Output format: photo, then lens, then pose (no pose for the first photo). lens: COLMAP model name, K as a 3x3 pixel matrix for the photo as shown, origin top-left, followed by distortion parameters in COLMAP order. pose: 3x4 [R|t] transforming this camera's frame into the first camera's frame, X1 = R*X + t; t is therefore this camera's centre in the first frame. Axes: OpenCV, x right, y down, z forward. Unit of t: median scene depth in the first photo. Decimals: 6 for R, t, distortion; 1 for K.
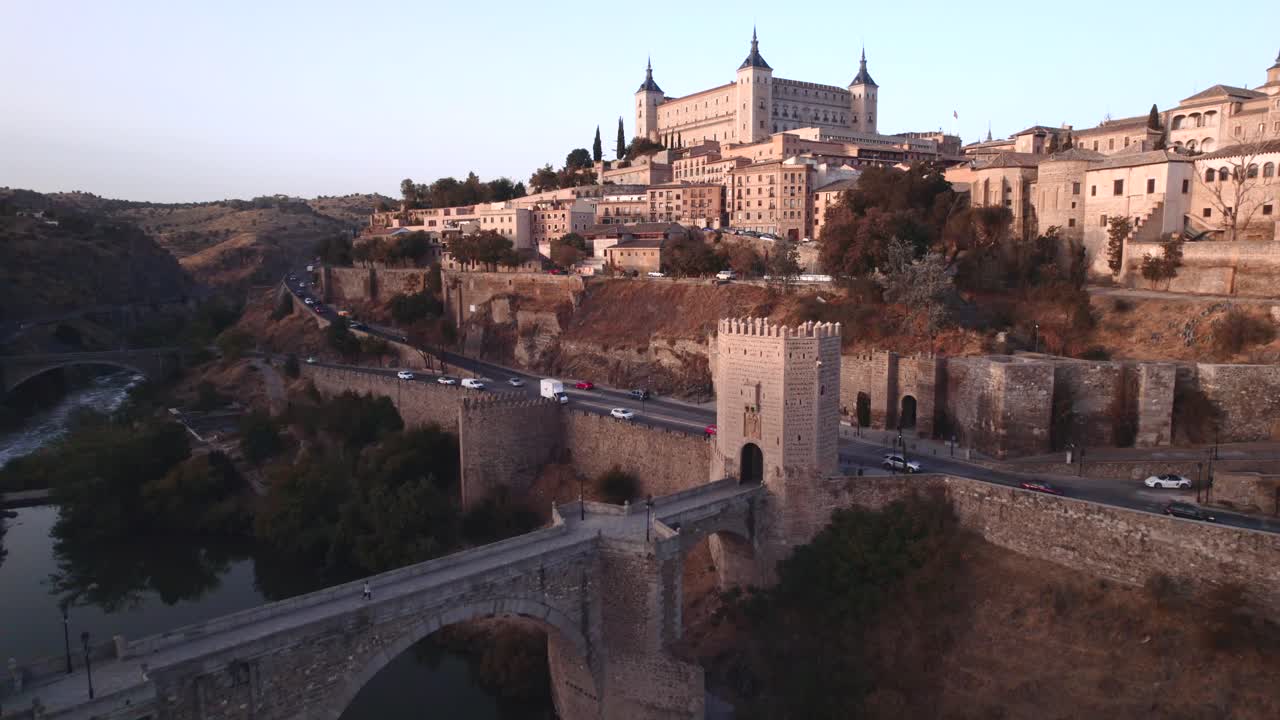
lens RADIAL K [[938.1, 0, 640.0], [0, 938.1, 360.0], [0, 0, 1]] dist [-0.065449, -0.001003]
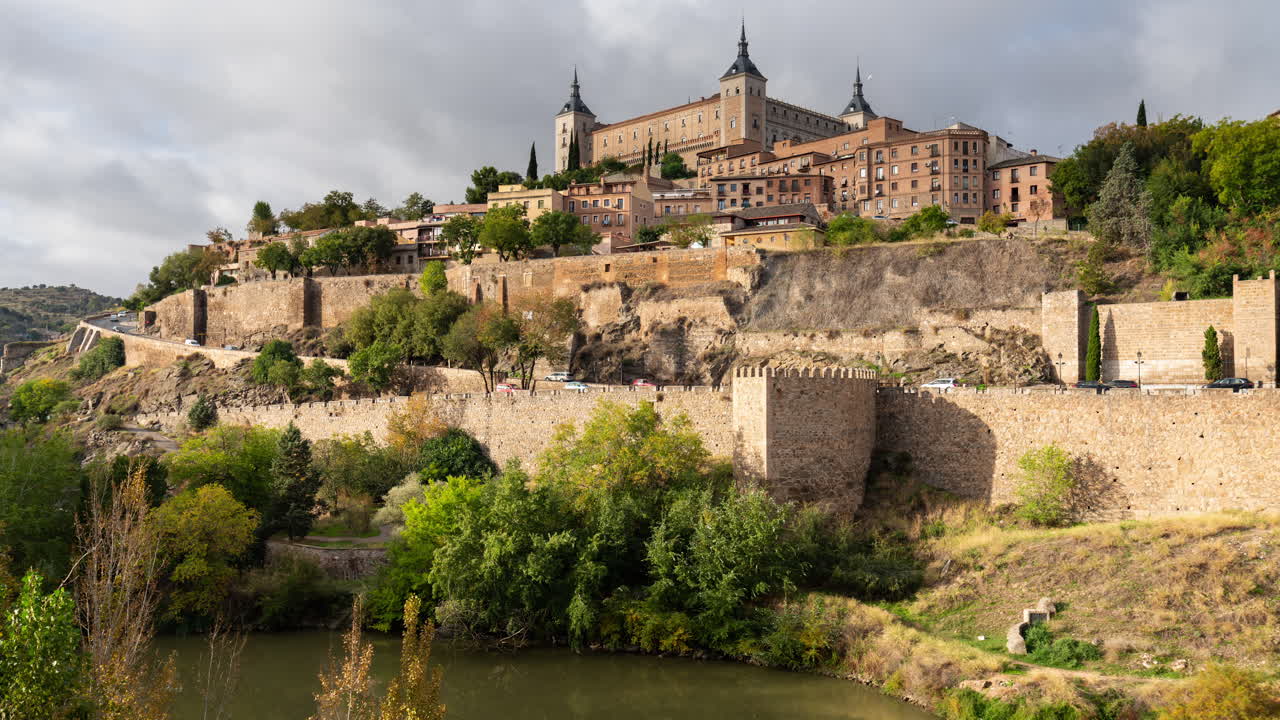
lens RADIAL K [[1174.7, 0, 640.0], [0, 1174.7, 360.0], [0, 0, 1]] dist [0.004331, -0.004868]
pose [[0.972452, 0.014089, 0.232678, -0.278455], [0.022562, 0.987796, -0.154110, 0.098230], [-0.232010, 0.155115, 0.960266, 0.192816]]
